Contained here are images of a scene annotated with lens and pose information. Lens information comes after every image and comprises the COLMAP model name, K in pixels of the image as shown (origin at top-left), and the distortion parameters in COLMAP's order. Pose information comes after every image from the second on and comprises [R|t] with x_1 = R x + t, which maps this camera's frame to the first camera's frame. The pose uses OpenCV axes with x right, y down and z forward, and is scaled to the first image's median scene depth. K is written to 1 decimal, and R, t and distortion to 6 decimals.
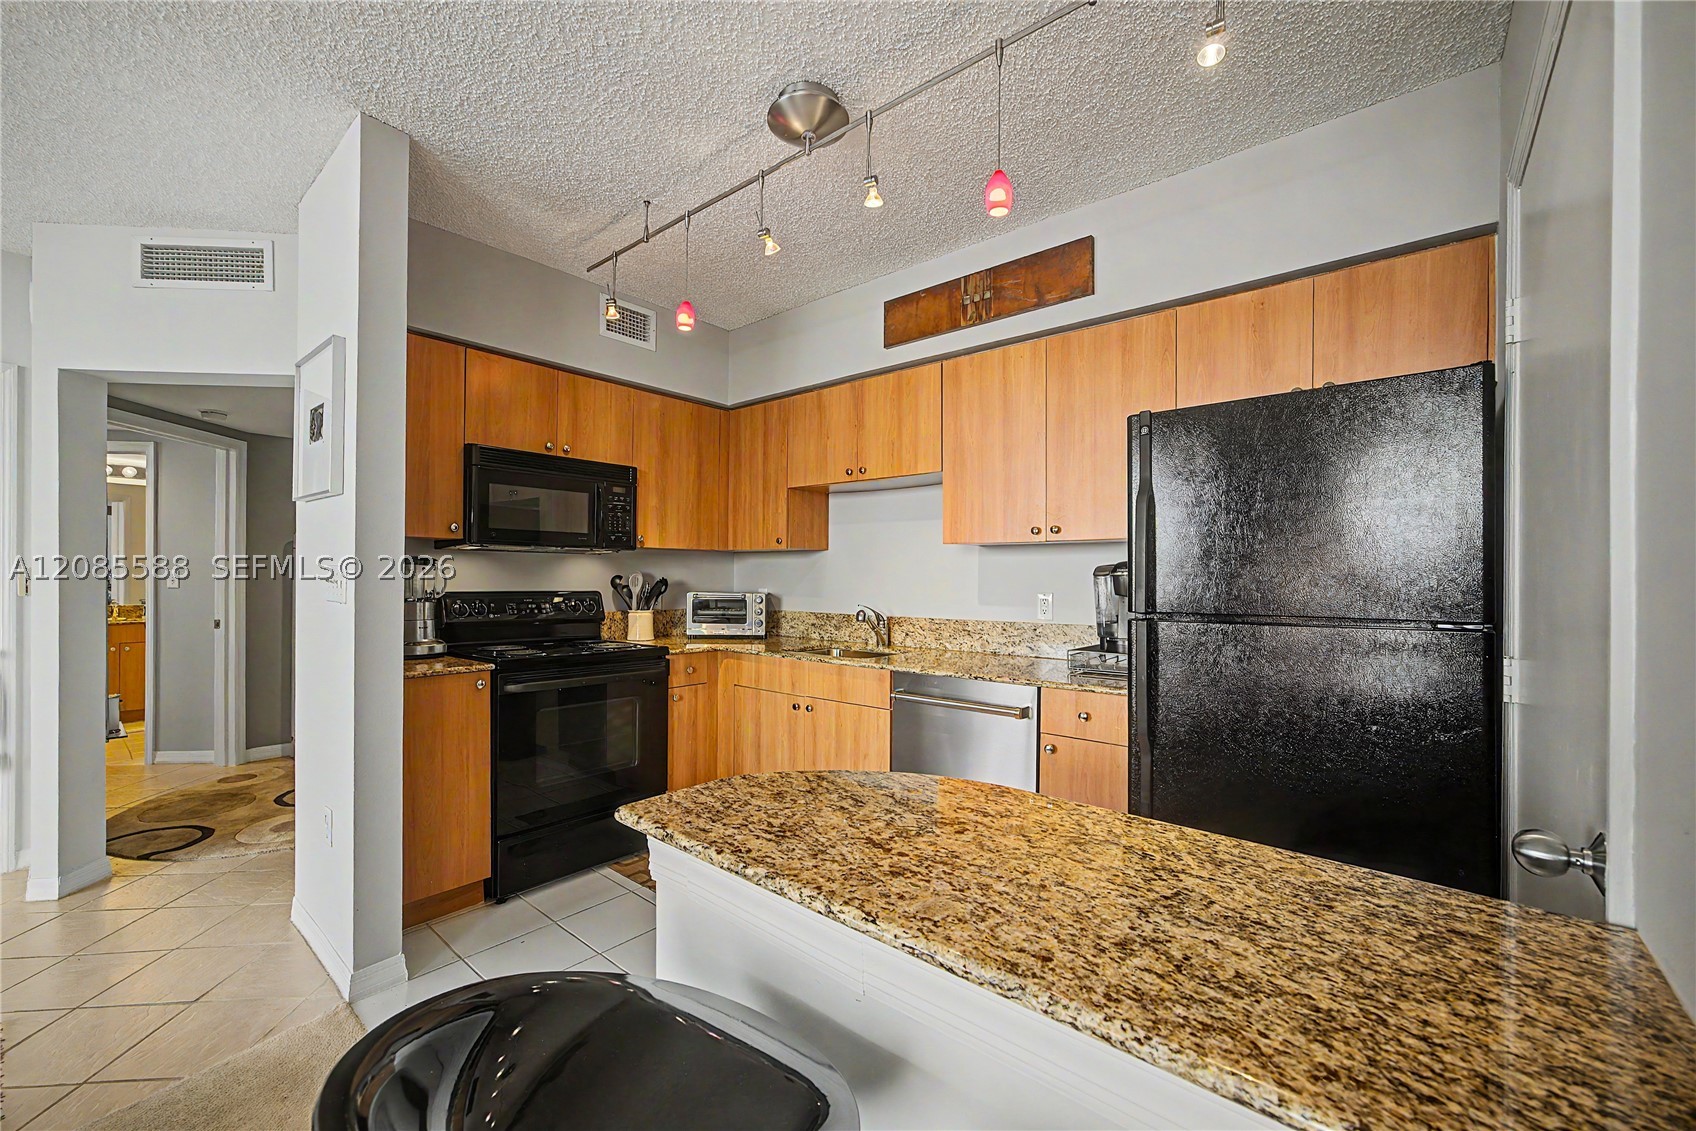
lens RADIAL K [[674.0, 0, 856.4], [0, 674.0, 579.4], [0, 0, 1]] dist [-0.026658, 0.011117]
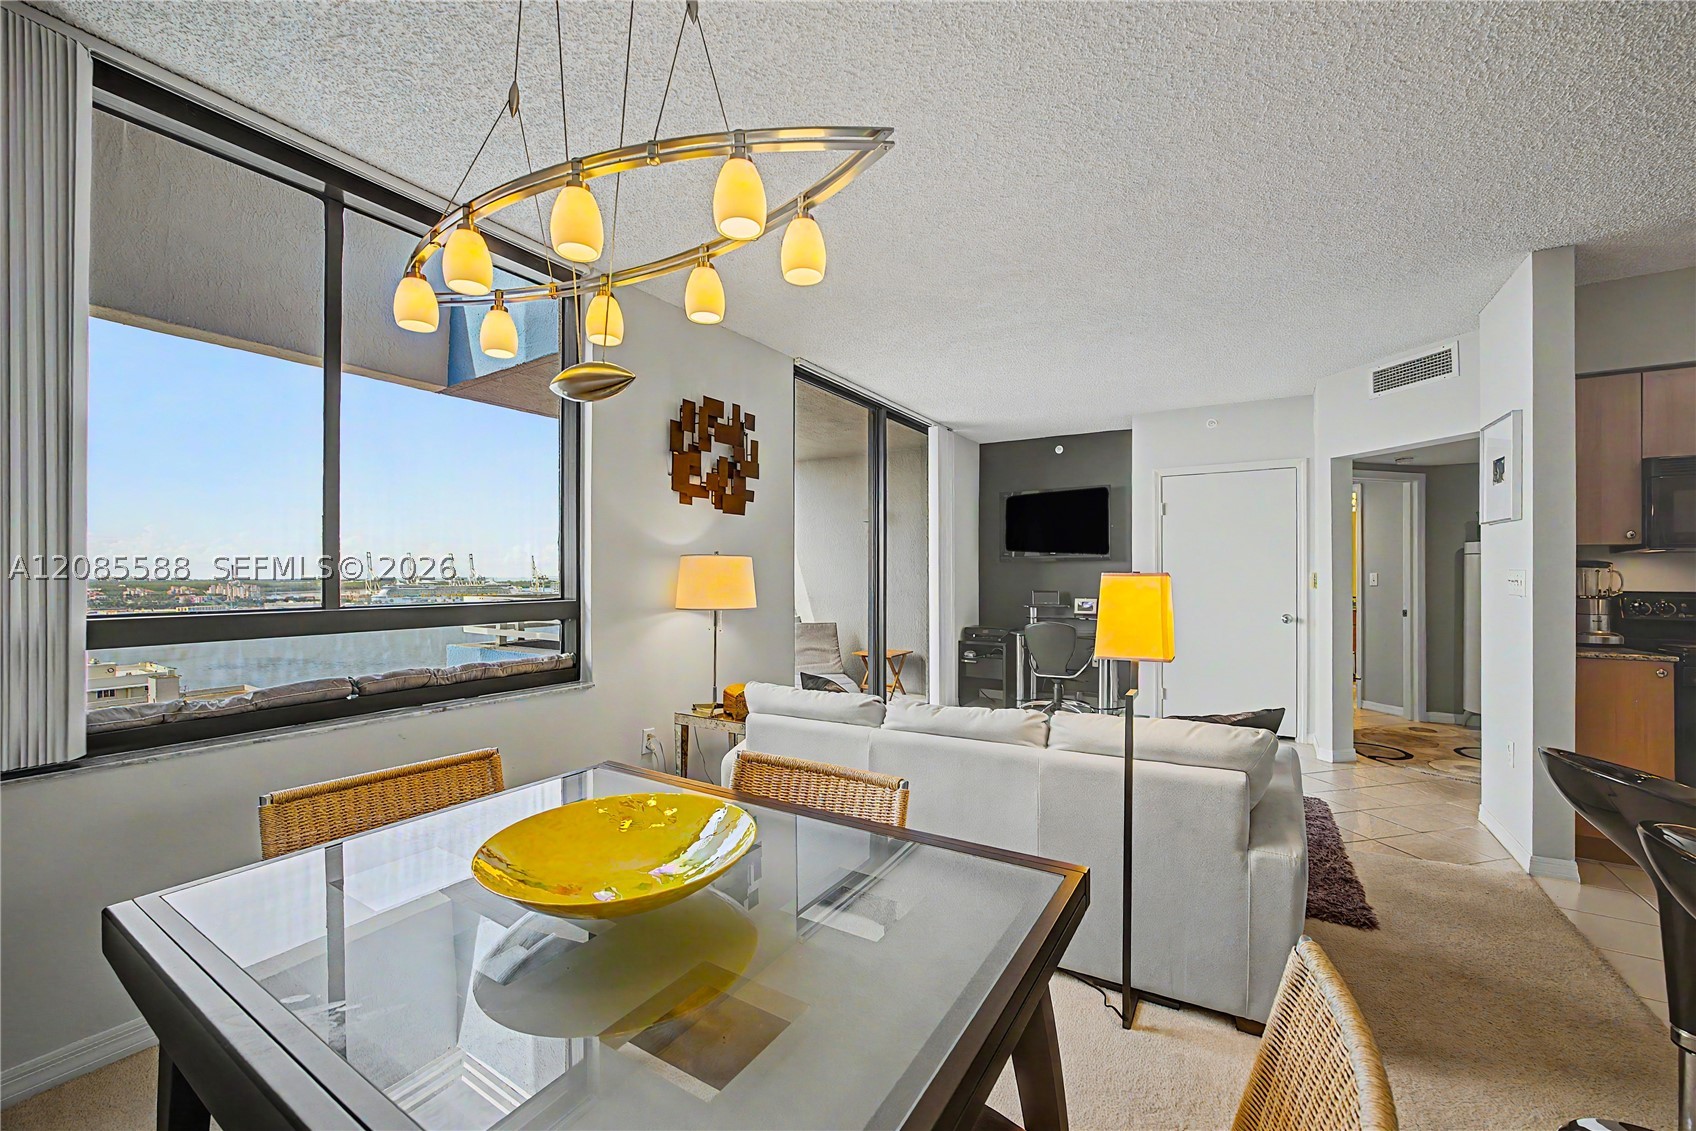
lens RADIAL K [[669.7, 0, 847.5], [0, 669.7, 567.7], [0, 0, 1]] dist [-0.029701, 0.010880]
pose [[0.136206, -0.014041, -0.990581, 0.297132], [-0.004411, 0.999881, -0.014780, 0.001575], [0.990671, 0.006382, 0.136128, -0.435189]]
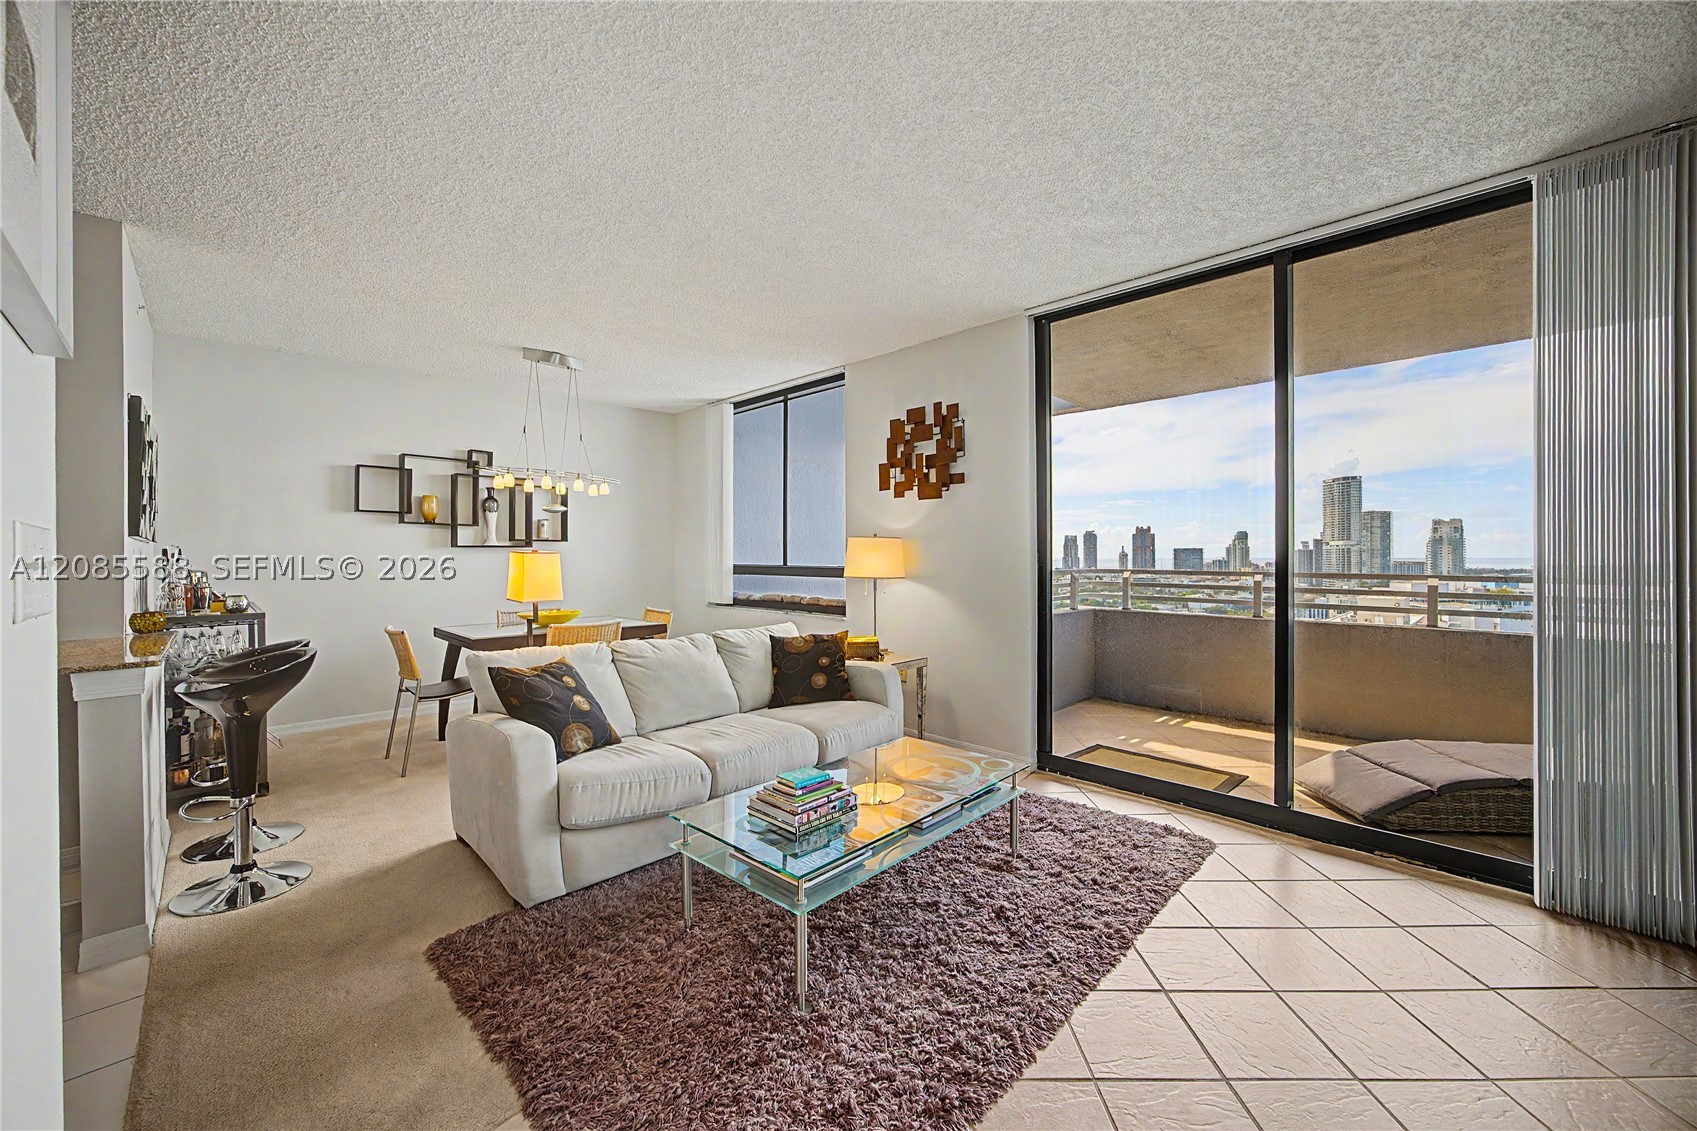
lens RADIAL K [[655.0, 0, 846.5], [0, 655.0, 555.7], [0, 0, 1]] dist [-0.026129, 0.009567]
pose [[-0.994213, -0.002889, 0.107391, -0.929650], [-0.002081, 0.999969, 0.007633, -0.004096], [-0.107409, 0.007366, -0.994188, 0.945417]]
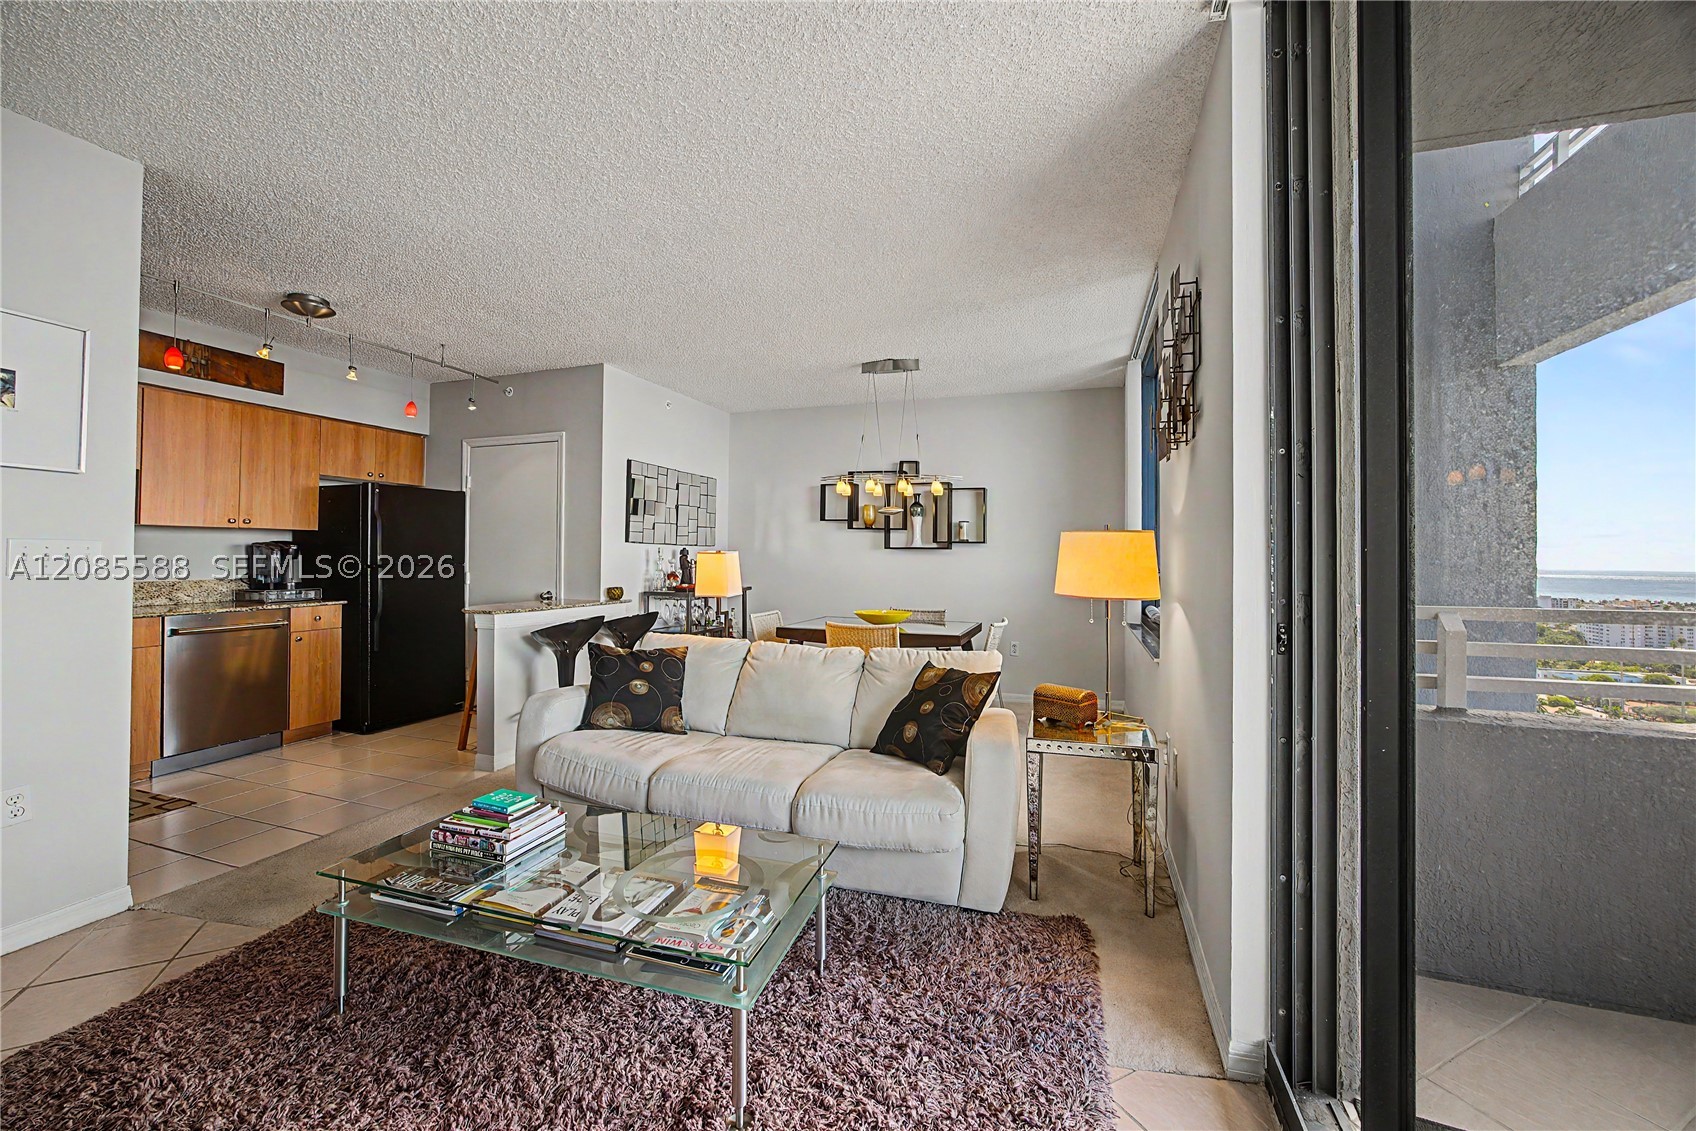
lens RADIAL K [[654.7, 0, 846.0], [0, 654.7, 555.7], [0, 0, 1]] dist [-0.026129, 0.009567]
pose [[-0.351602, -0.009286, 0.936103, -1.530605], [-0.004833, 0.999955, 0.008104, -0.006069], [-0.936137, -0.001674, -0.351632, 0.142234]]
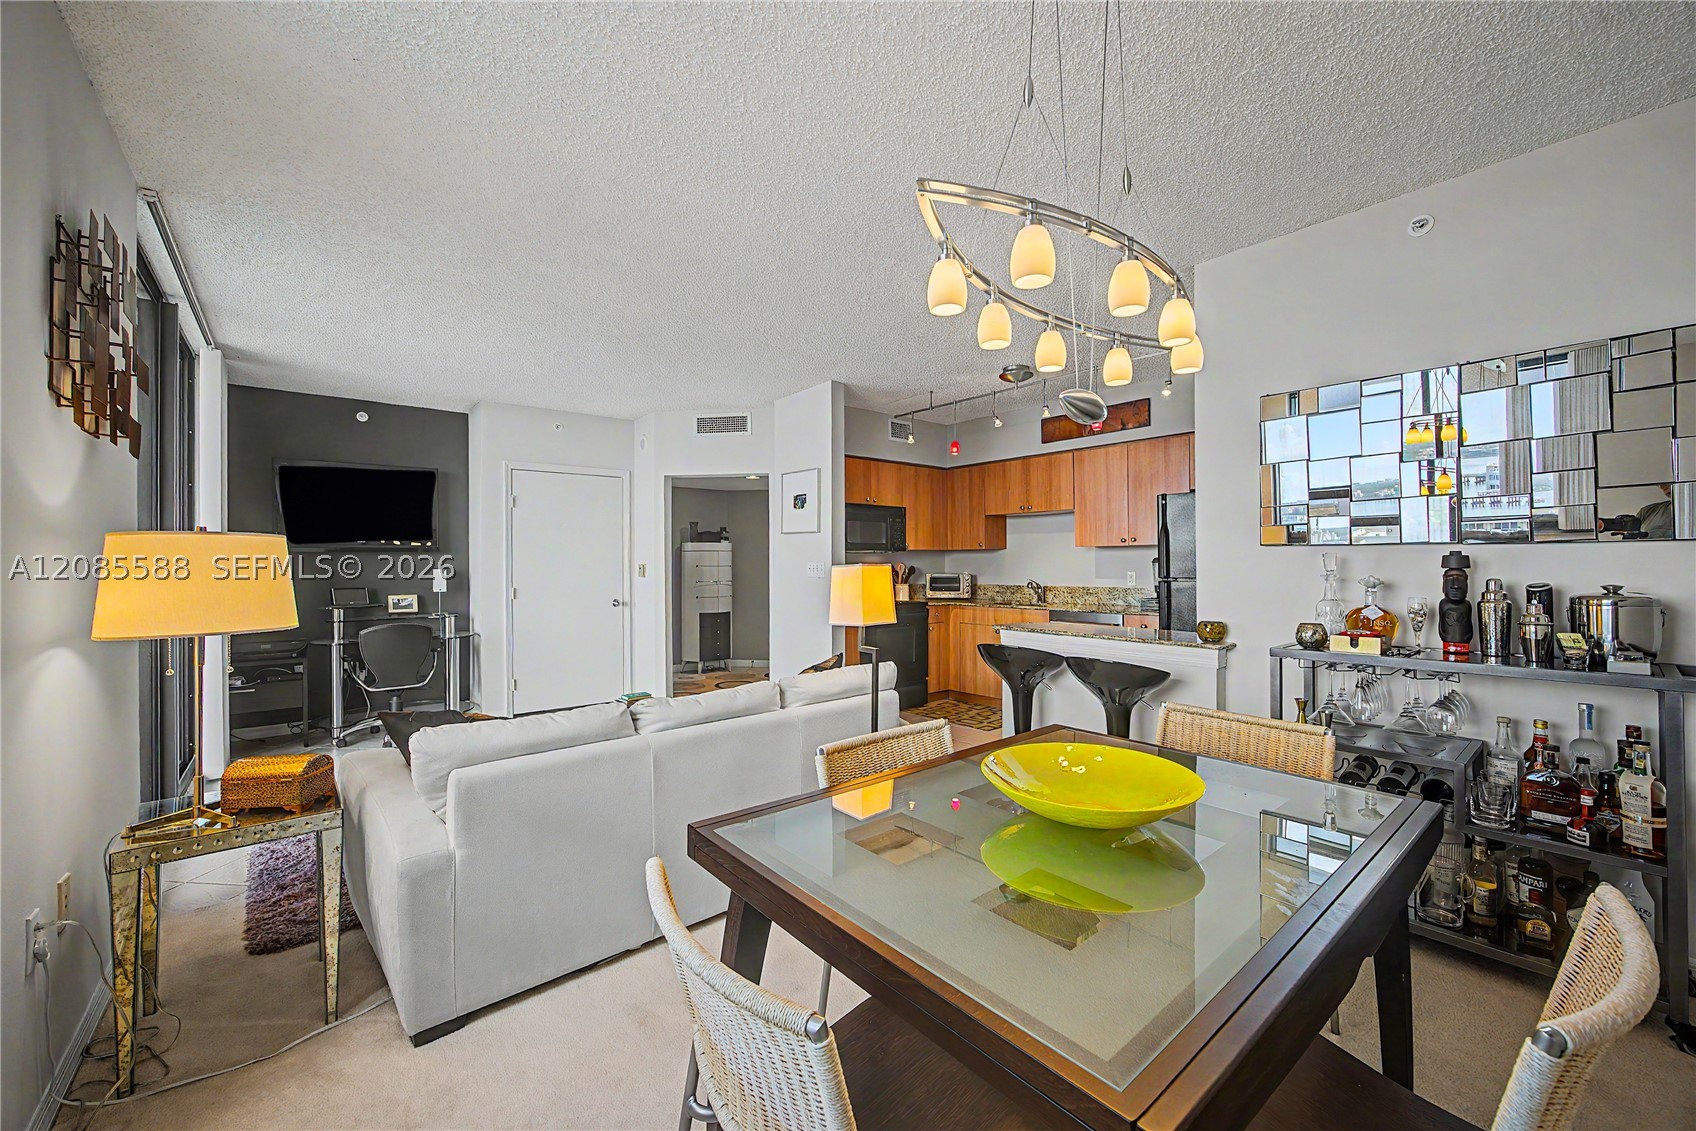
lens RADIAL K [[665.8, 0, 855.5], [0, 665.8, 554.5], [0, 0, 1]] dist [-0.029090, 0.009984]
pose [[0.983467, -0.013286, -0.180597, -0.145861], [0.009836, 0.999752, -0.019985, 0.001541], [0.180818, 0.017878, 0.983354, -0.970271]]
